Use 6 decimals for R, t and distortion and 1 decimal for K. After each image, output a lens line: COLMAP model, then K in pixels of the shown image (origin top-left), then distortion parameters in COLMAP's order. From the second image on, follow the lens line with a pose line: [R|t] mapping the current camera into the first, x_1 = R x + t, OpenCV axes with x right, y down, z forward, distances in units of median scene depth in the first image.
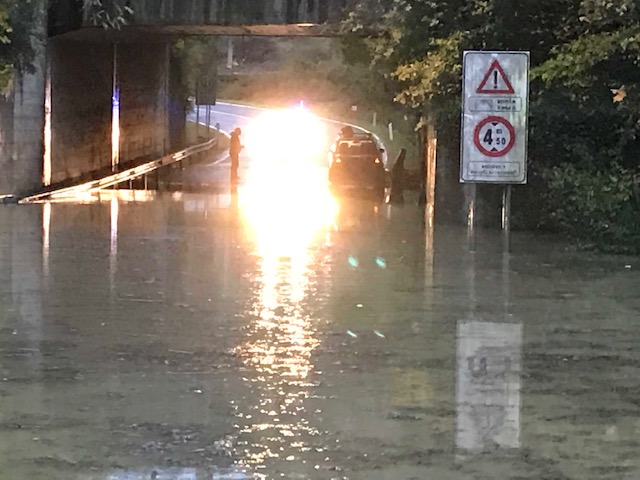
lens RADIAL K [[2360.7, 0, 319.9], [0, 2360.7, 240.1], [0, 0, 1]] dist [0.311904, 0.000000]
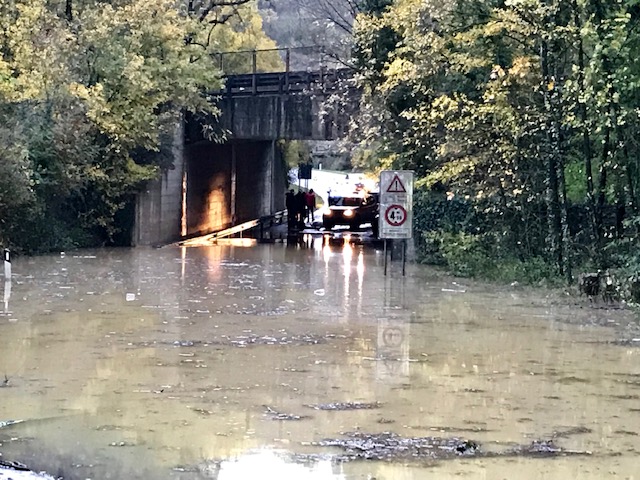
lens RADIAL K [[1874.4, 0, 320.1], [0, 1874.4, 240.3], [0, 0, 1]] dist [-0.203399, 0.000000]
pose [[0.998052, 0.002402, -0.062344, 0.106647], [-0.003466, 0.999850, -0.016966, 0.001877], [0.062294, 0.017150, 0.997910, -0.500292]]
